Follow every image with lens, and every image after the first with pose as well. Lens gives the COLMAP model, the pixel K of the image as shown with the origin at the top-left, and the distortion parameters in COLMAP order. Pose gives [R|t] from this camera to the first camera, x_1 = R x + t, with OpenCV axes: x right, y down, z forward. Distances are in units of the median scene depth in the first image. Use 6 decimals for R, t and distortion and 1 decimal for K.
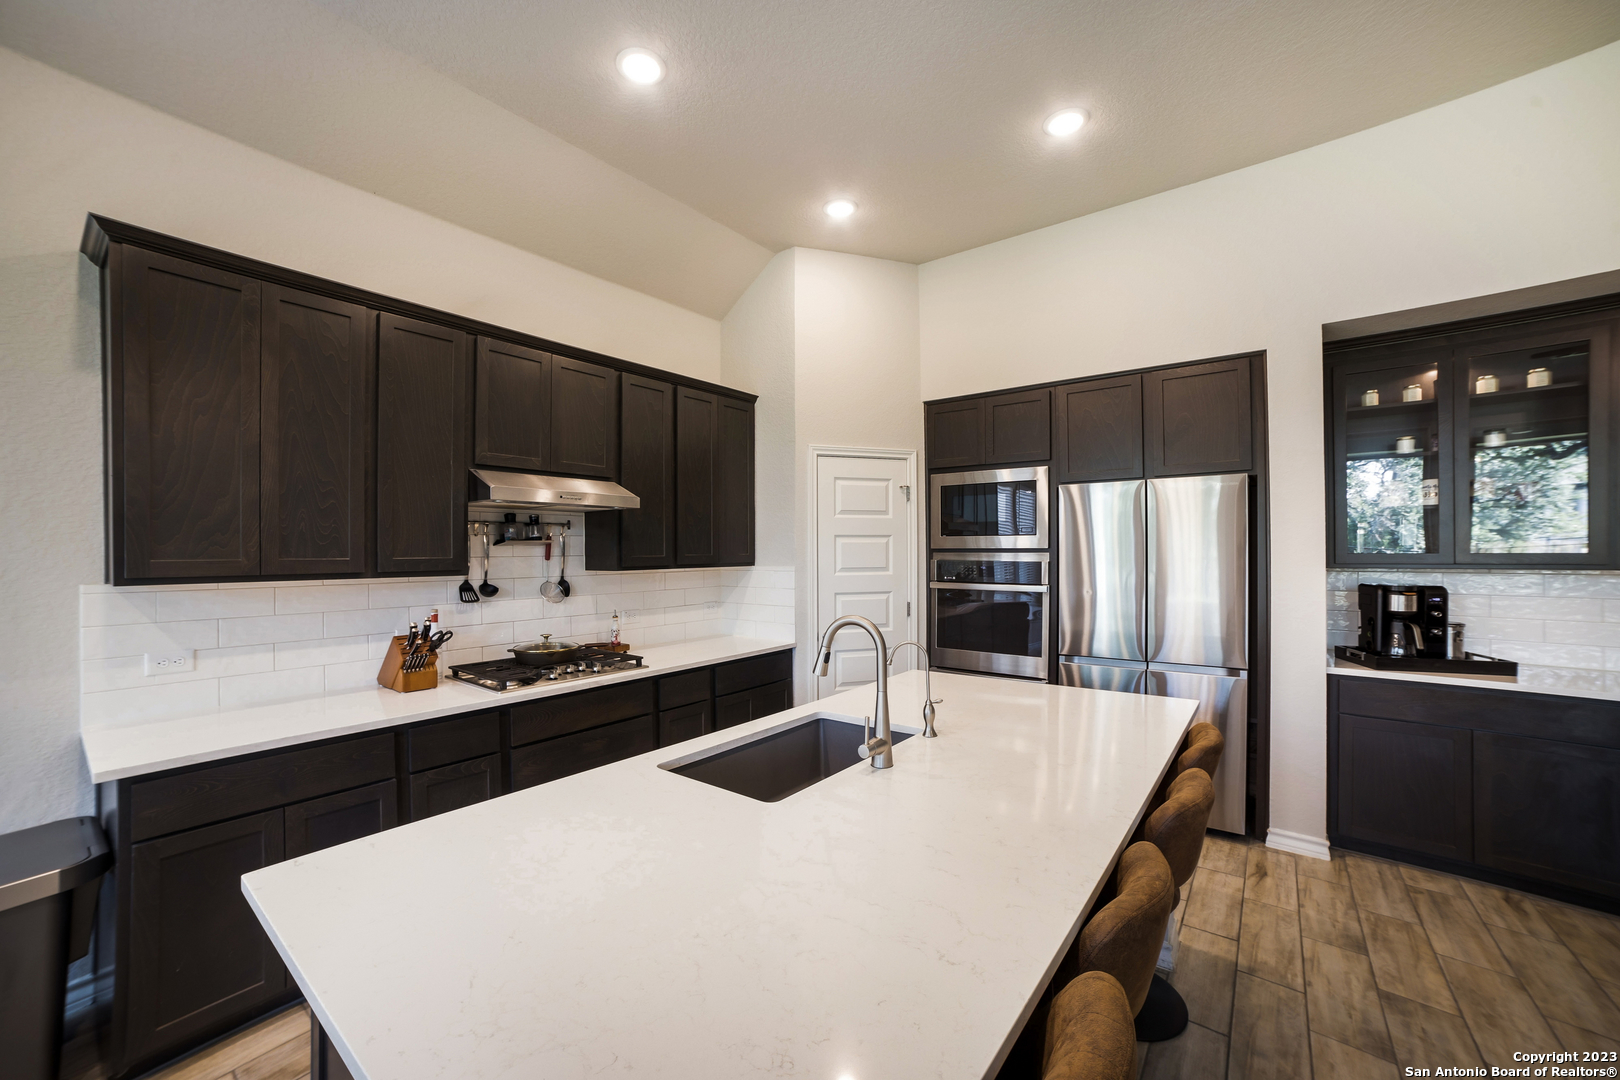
lens RADIAL K [[629.5, 0, 807.5], [0, 629.5, 553.8], [0, 0, 1]] dist [-0.045956, 0.004515]
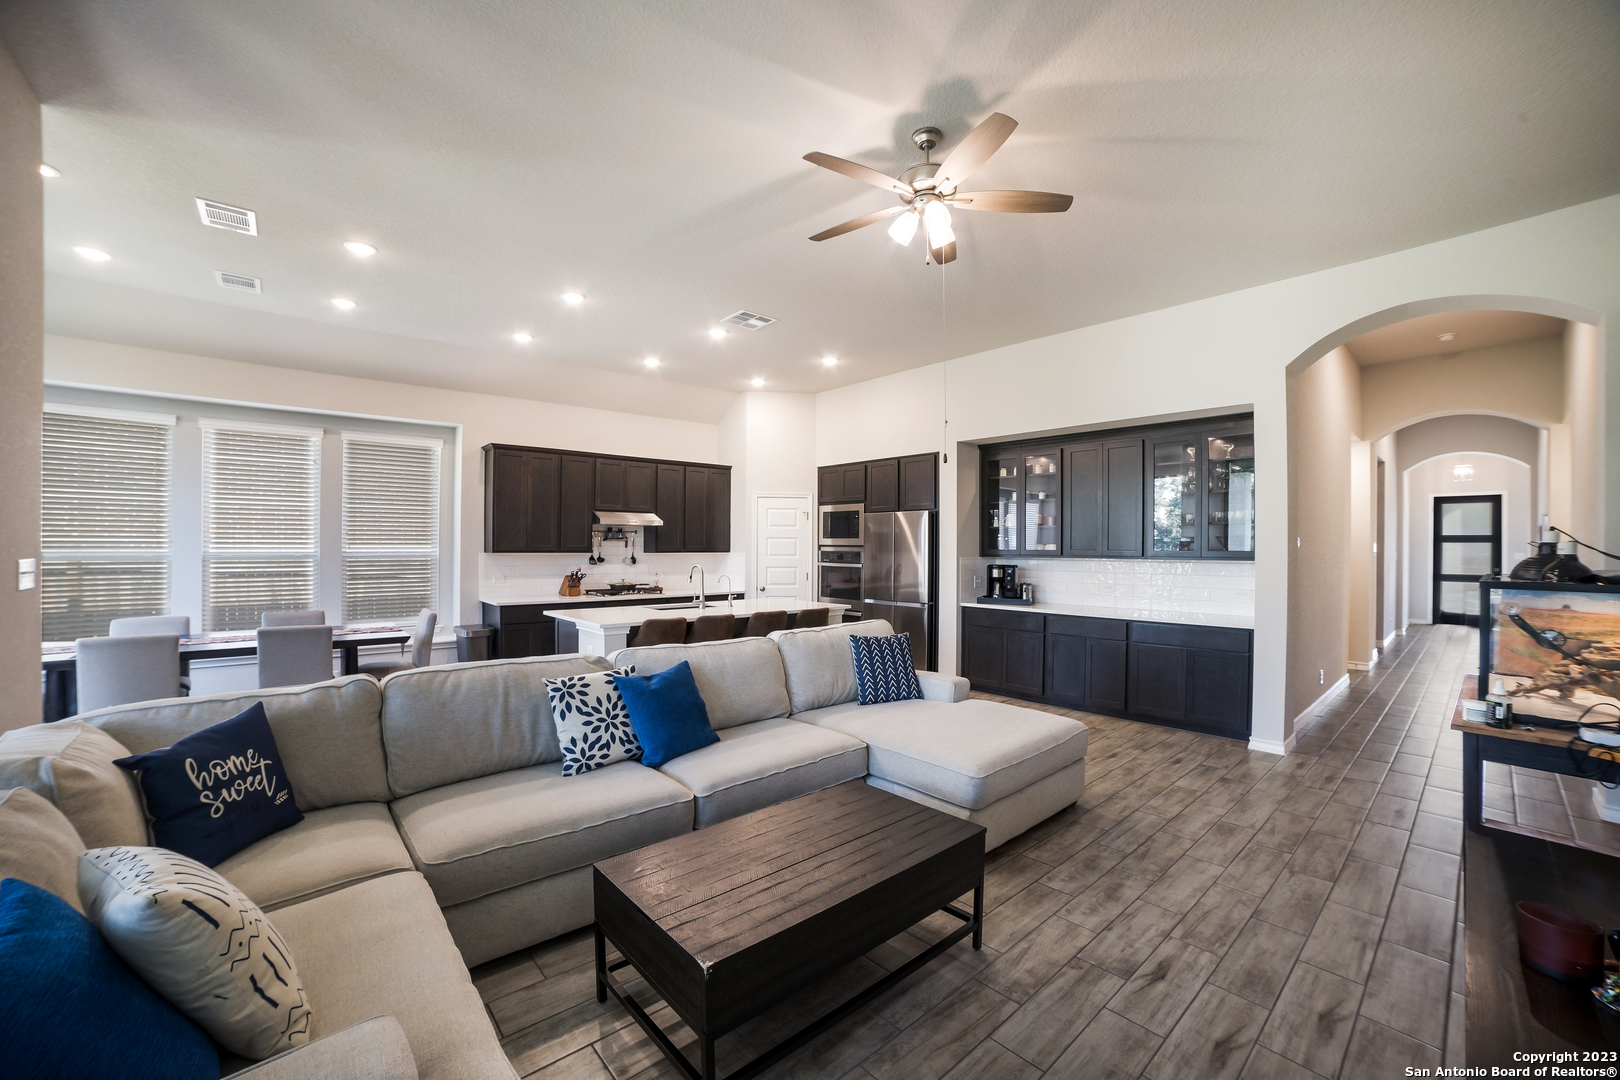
lens RADIAL K [[629.5, 0, 815.2], [0, 629.5, 549.1], [0, 0, 1]] dist [-0.045956, 0.004515]
pose [[0.984056, 0.012247, -0.177439, 0.645990], [-0.012565, 0.999921, -0.000667, 0.007249], [0.177417, 0.002885, 0.984132, -1.089166]]
